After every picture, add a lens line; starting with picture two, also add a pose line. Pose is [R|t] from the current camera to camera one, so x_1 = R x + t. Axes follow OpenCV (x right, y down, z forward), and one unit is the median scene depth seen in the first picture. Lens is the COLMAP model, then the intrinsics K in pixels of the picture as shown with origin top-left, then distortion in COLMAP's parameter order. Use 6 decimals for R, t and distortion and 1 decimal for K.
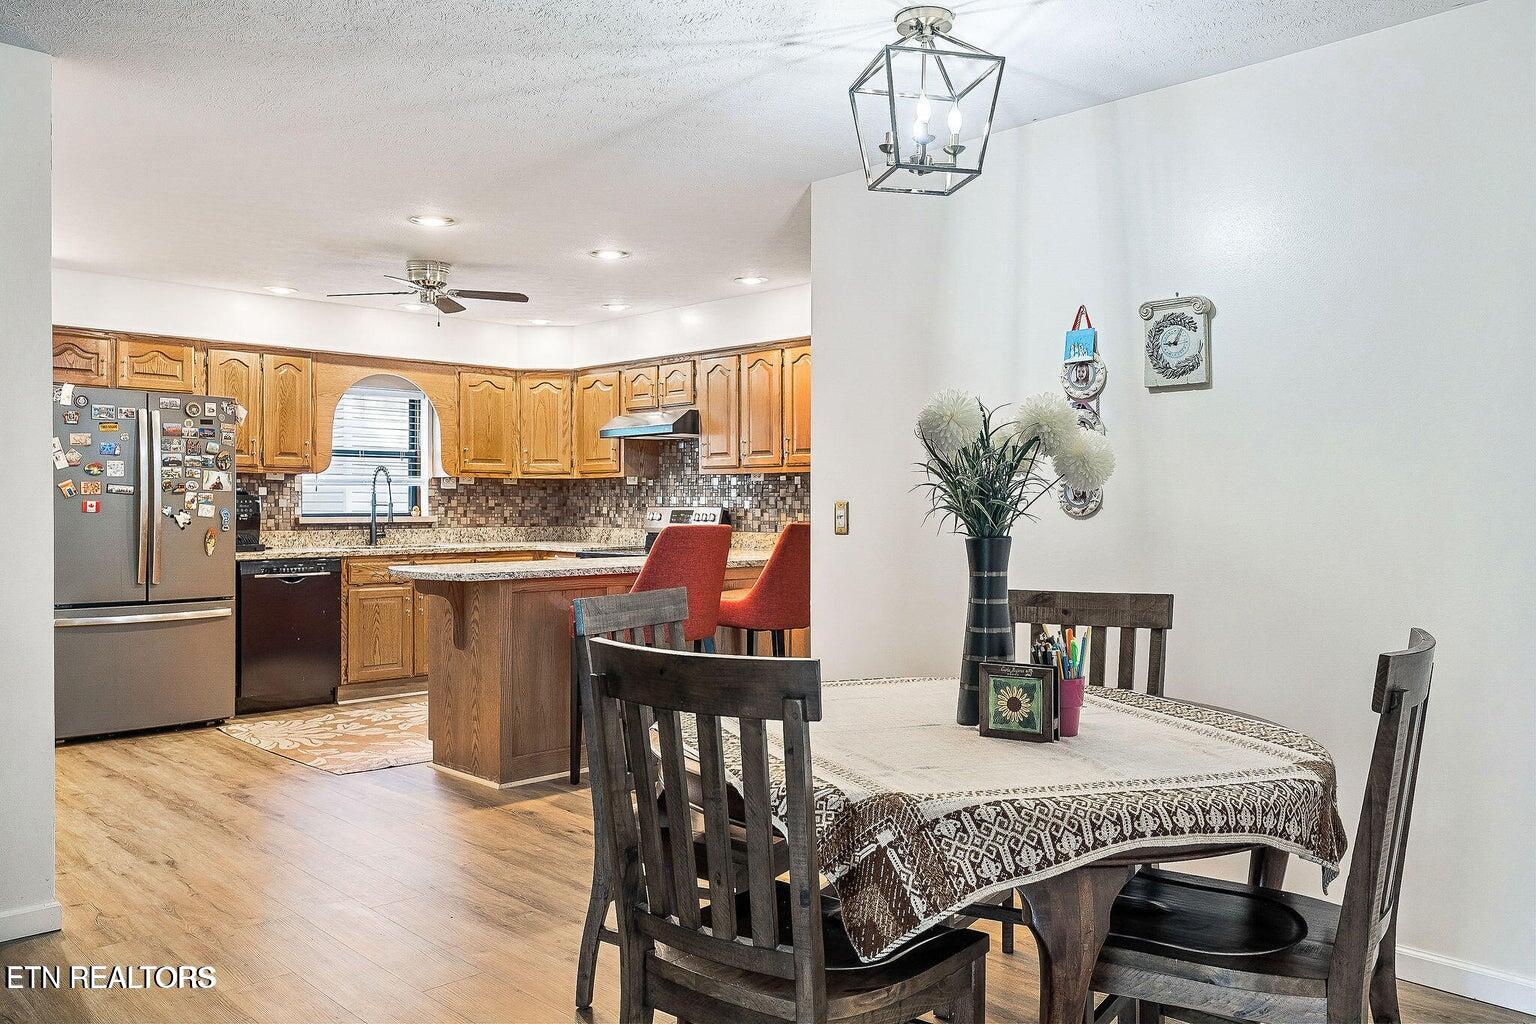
lens RADIAL K [[1173.6, 0, 775.8], [0, 1173.6, 511.9], [0, 0, 1]] dist [-0.009586, 0.004176]
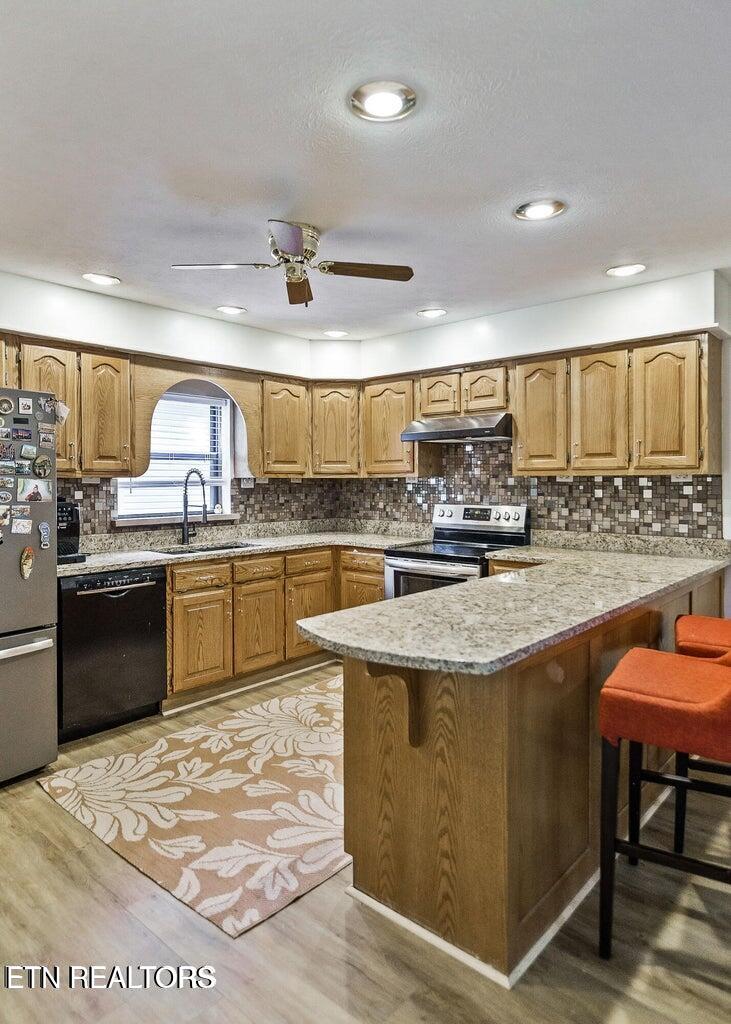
lens RADIAL K [[629.0, 0, 374.5], [0, 629.0, 486.7], [0, 0, 1]] dist [0.002428, -0.001887]
pose [[0.997546, -0.006320, 0.069730, -0.228115], [0.006031, 0.999972, 0.004359, -0.025847], [-0.069755, -0.003927, 0.997556, 0.457790]]
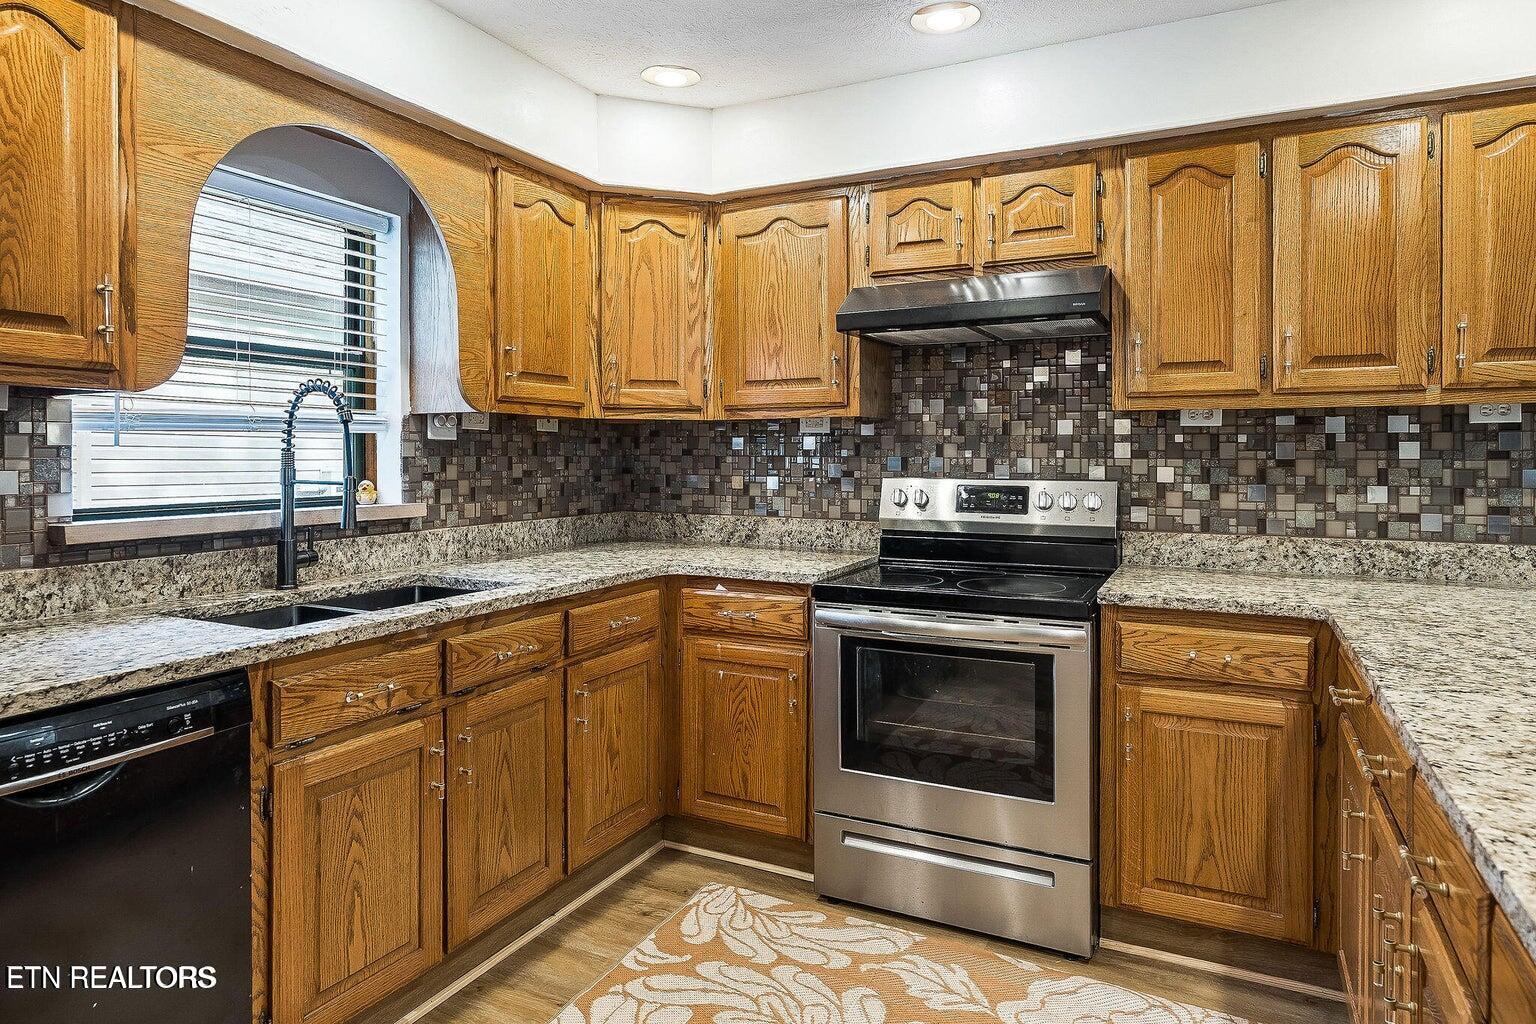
lens RADIAL K [[915.1, 0, 765.6], [0, 915.1, 460.8], [0, 0, 1]] dist [-0.005352, 0.002028]
pose [[0.947032, -0.003525, 0.321120, -0.310476], [0.003433, 0.999994, 0.000854, -0.013317], [-0.321121, 0.000294, 0.947038, 0.713025]]
